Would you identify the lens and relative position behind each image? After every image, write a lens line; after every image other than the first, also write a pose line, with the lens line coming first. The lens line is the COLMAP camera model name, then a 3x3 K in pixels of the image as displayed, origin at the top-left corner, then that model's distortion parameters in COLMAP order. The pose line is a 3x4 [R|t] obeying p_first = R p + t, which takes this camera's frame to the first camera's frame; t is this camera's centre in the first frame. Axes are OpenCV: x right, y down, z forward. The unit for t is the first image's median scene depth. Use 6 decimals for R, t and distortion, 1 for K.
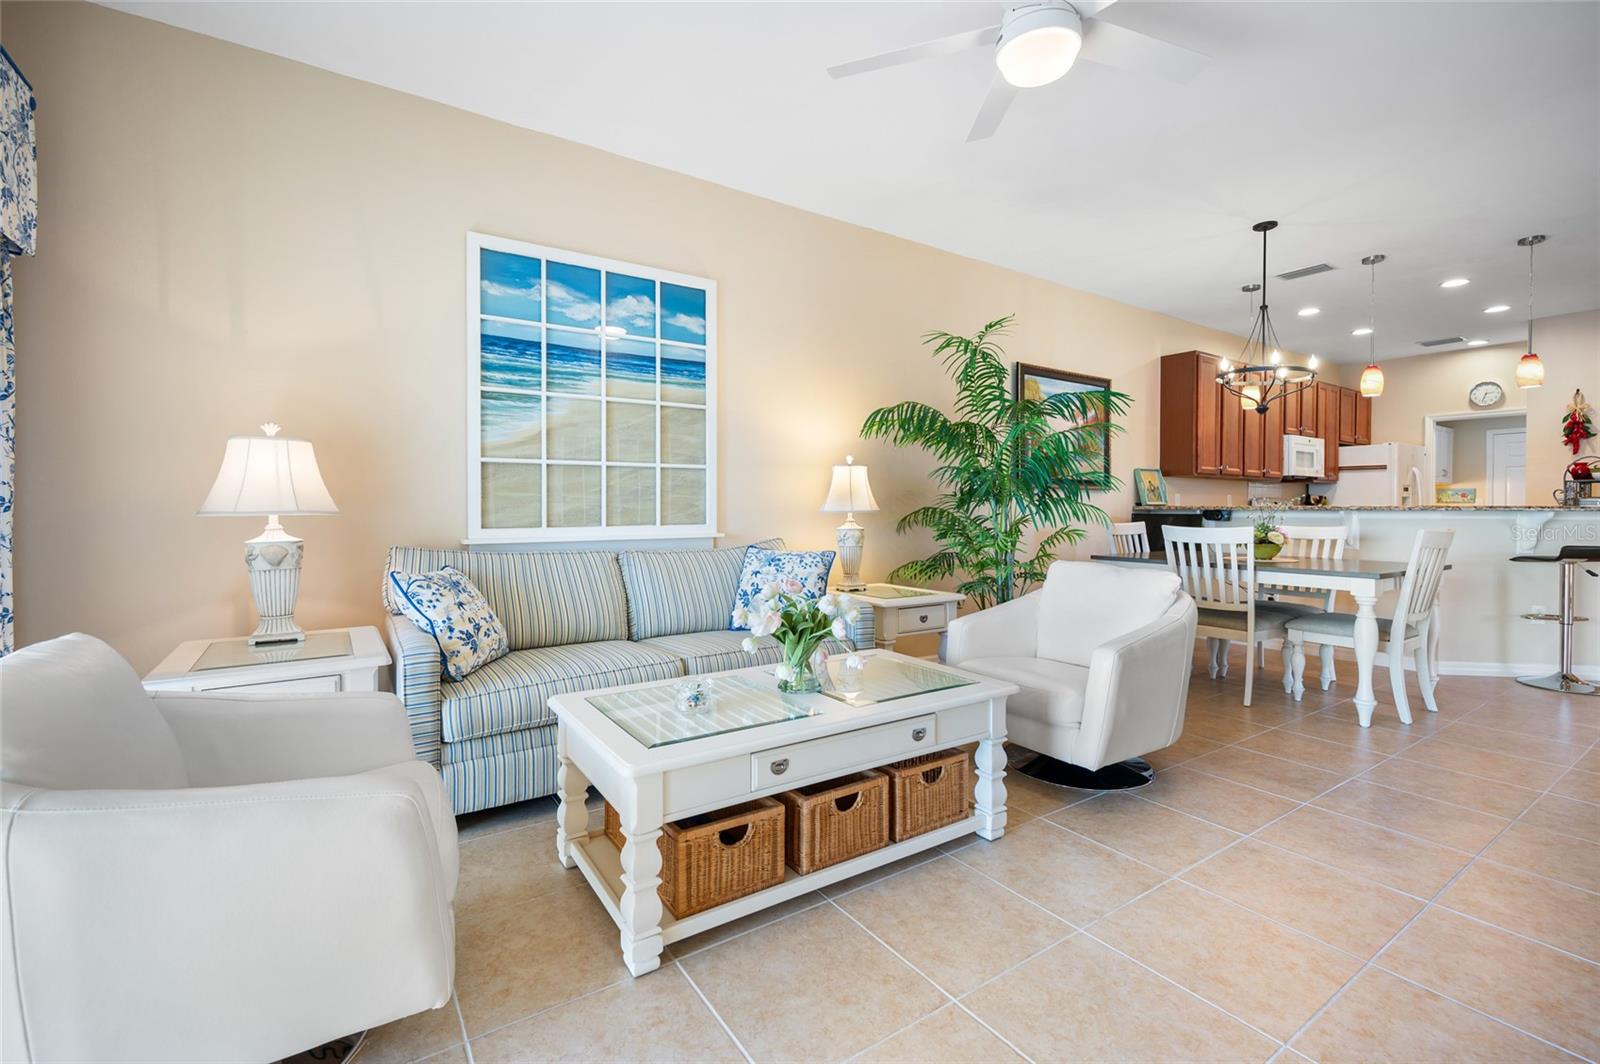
lens RADIAL K [[698.2, 0, 794.8], [0, 698.2, 517.9], [0, 0, 1]] dist [-0.000183, -0.000316]
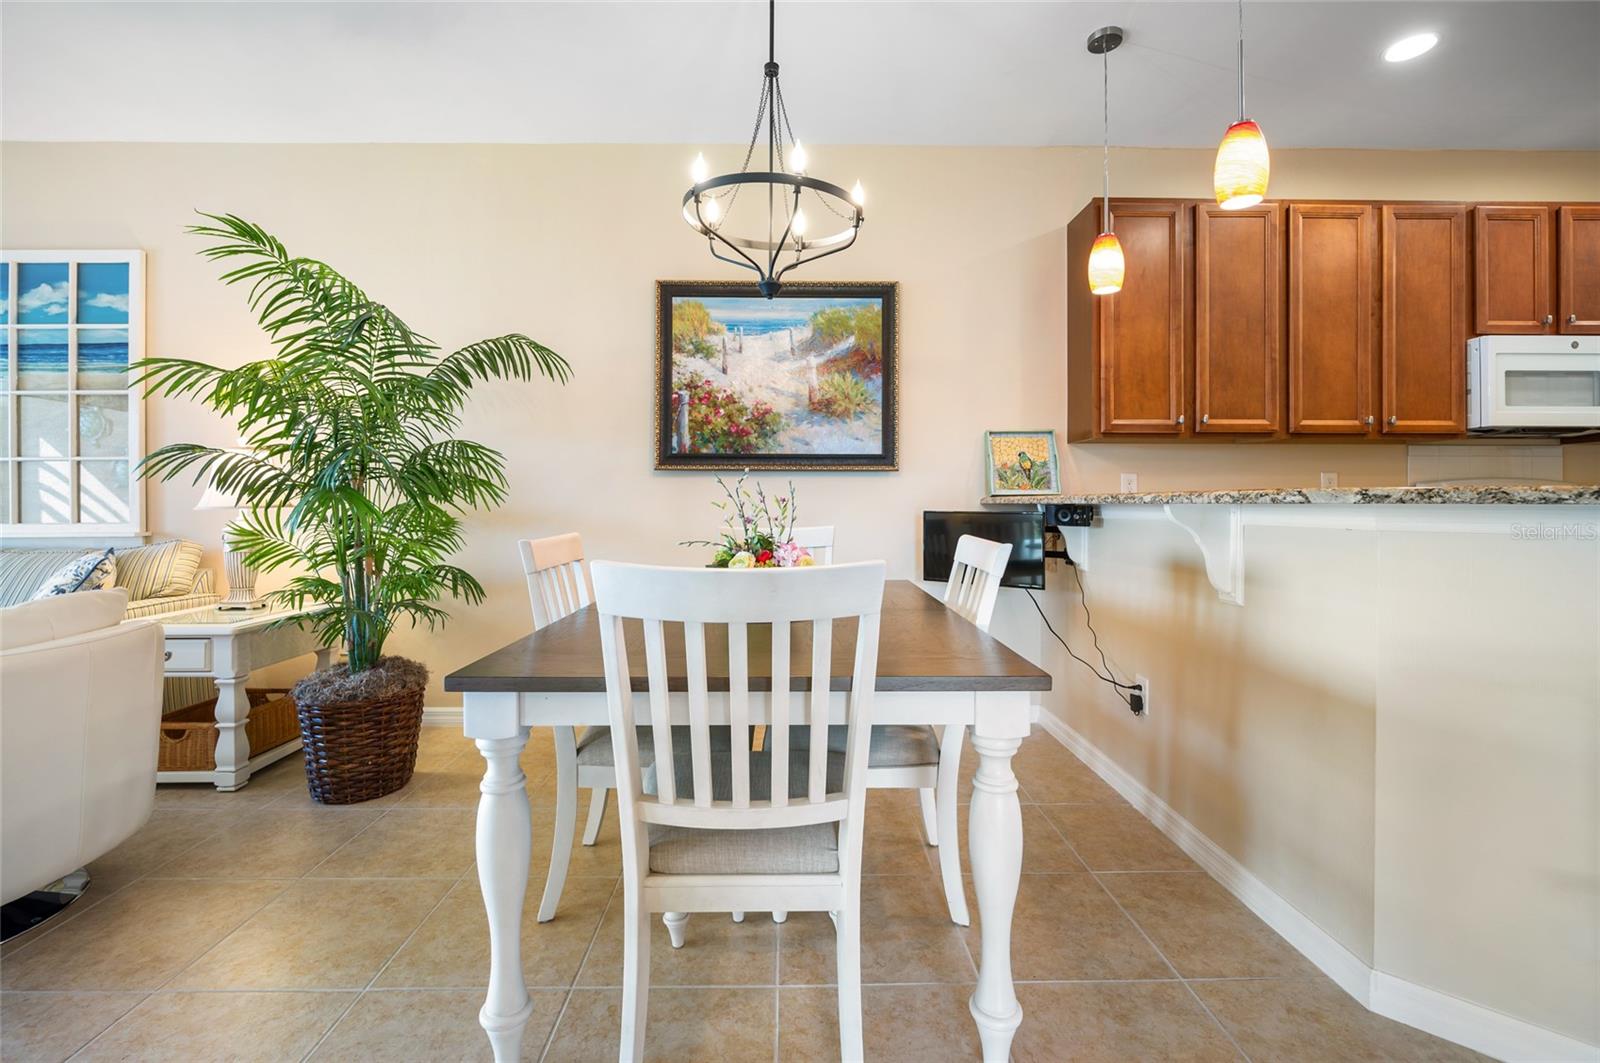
lens RADIAL K [[695.0, 0, 793.6], [0, 695.0, 501.6], [0, 0, 1]] dist [-0.003309, -0.001032]
pose [[0.840630, -0.003485, -0.541599, 1.083669], [-0.003957, 0.999913, -0.012576, -0.009131], [0.541595, 0.012715, 0.840543, 0.719128]]
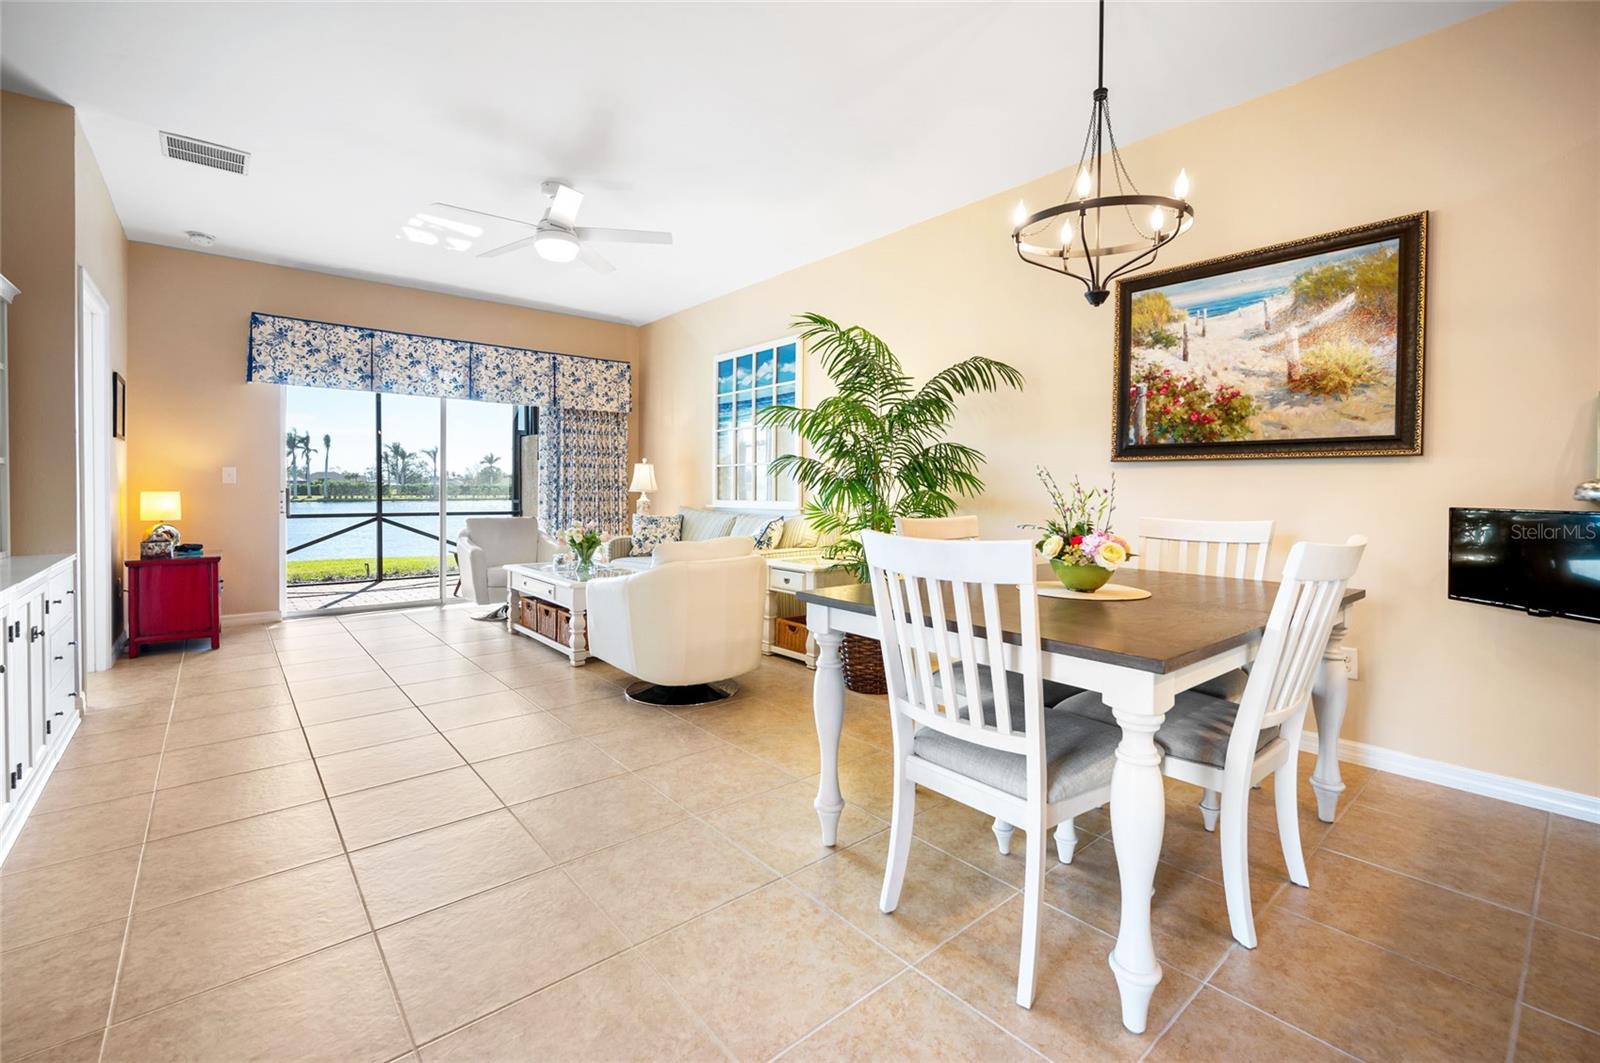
lens RADIAL K [[695.0, 0, 793.6], [0, 695.0, 501.6], [0, 0, 1]] dist [-0.003309, -0.001032]
pose [[0.104863, 0.015743, -0.994362, 1.342595], [-0.021378, 0.999679, 0.013573, -0.010190], [0.994257, 0.019834, 0.105166, 0.849466]]
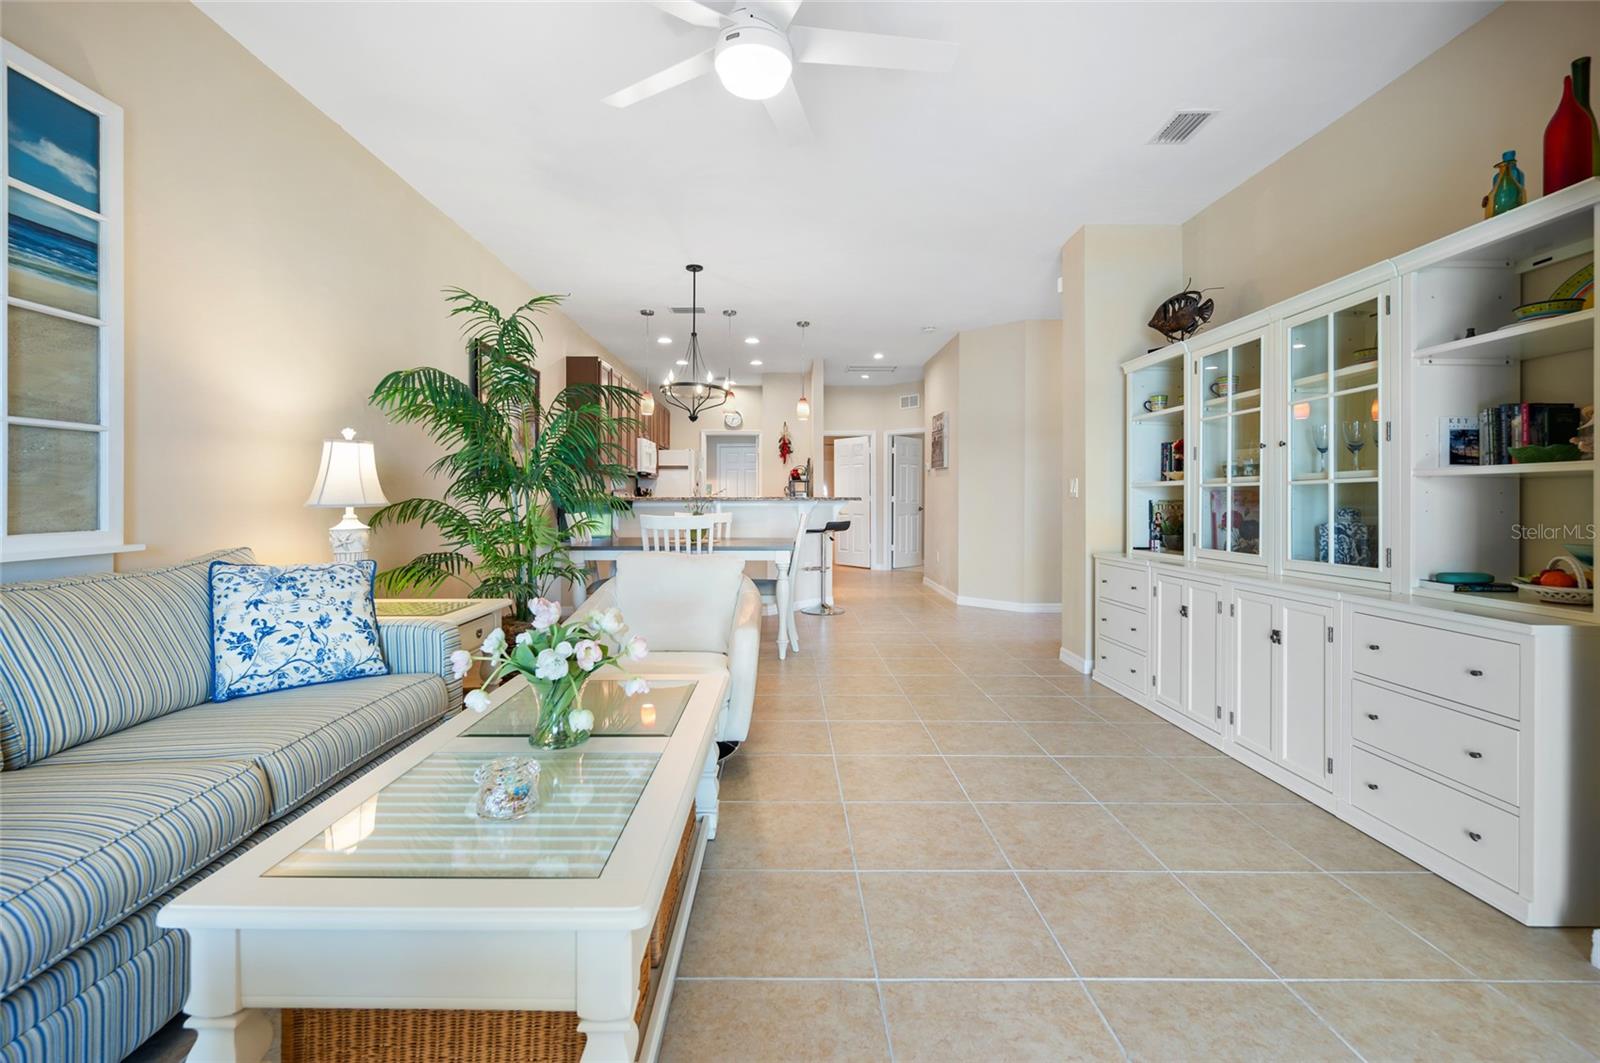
lens RADIAL K [[695.0, 0, 793.6], [0, 695.0, 501.6], [0, 0, 1]] dist [-0.003309, -0.001032]
pose [[0.548339, -0.005975, 0.836235, -0.289971], [0.014210, 0.999897, -0.002173, -0.004850], [-0.836136, 0.013074, 0.548367, 0.225539]]
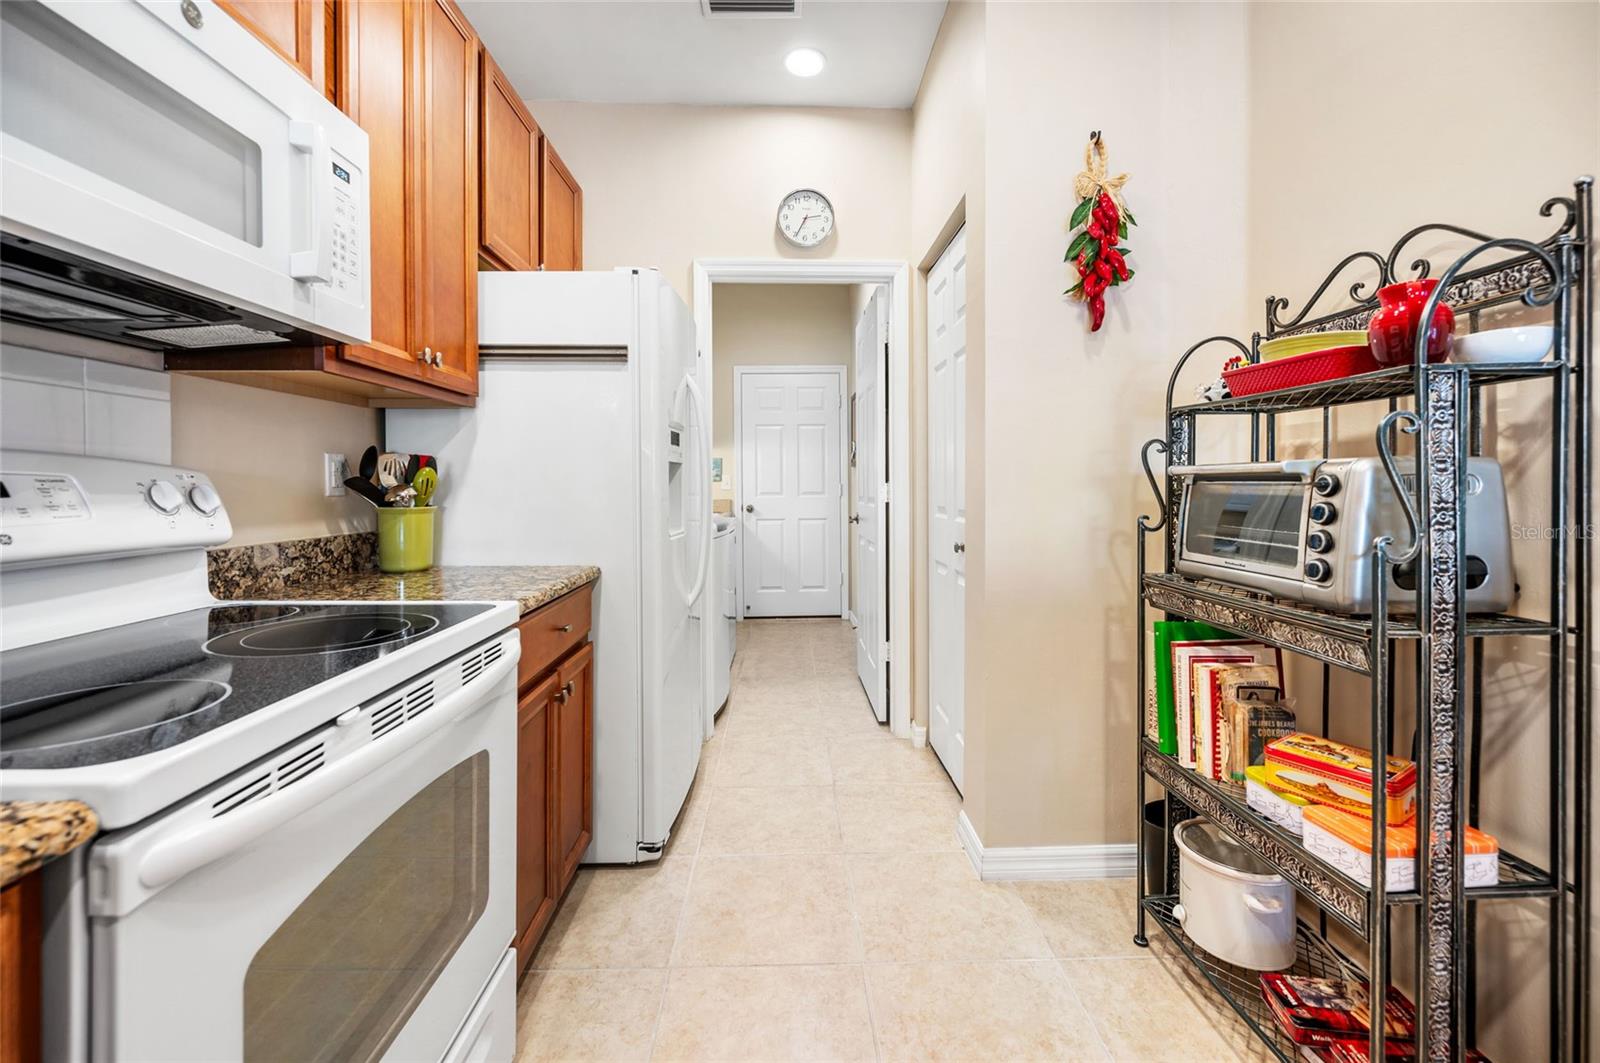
lens RADIAL K [[650.7, 0, 804.8], [0, 650.7, 476.6], [0, 0, 1]] dist [0.000446, 0.000027]
pose [[0.535698, 0.000188, 0.844409, 1.342117], [0.017031, 0.999794, -0.011027, -0.037548], [-0.844238, 0.020288, 0.535585, 1.614645]]
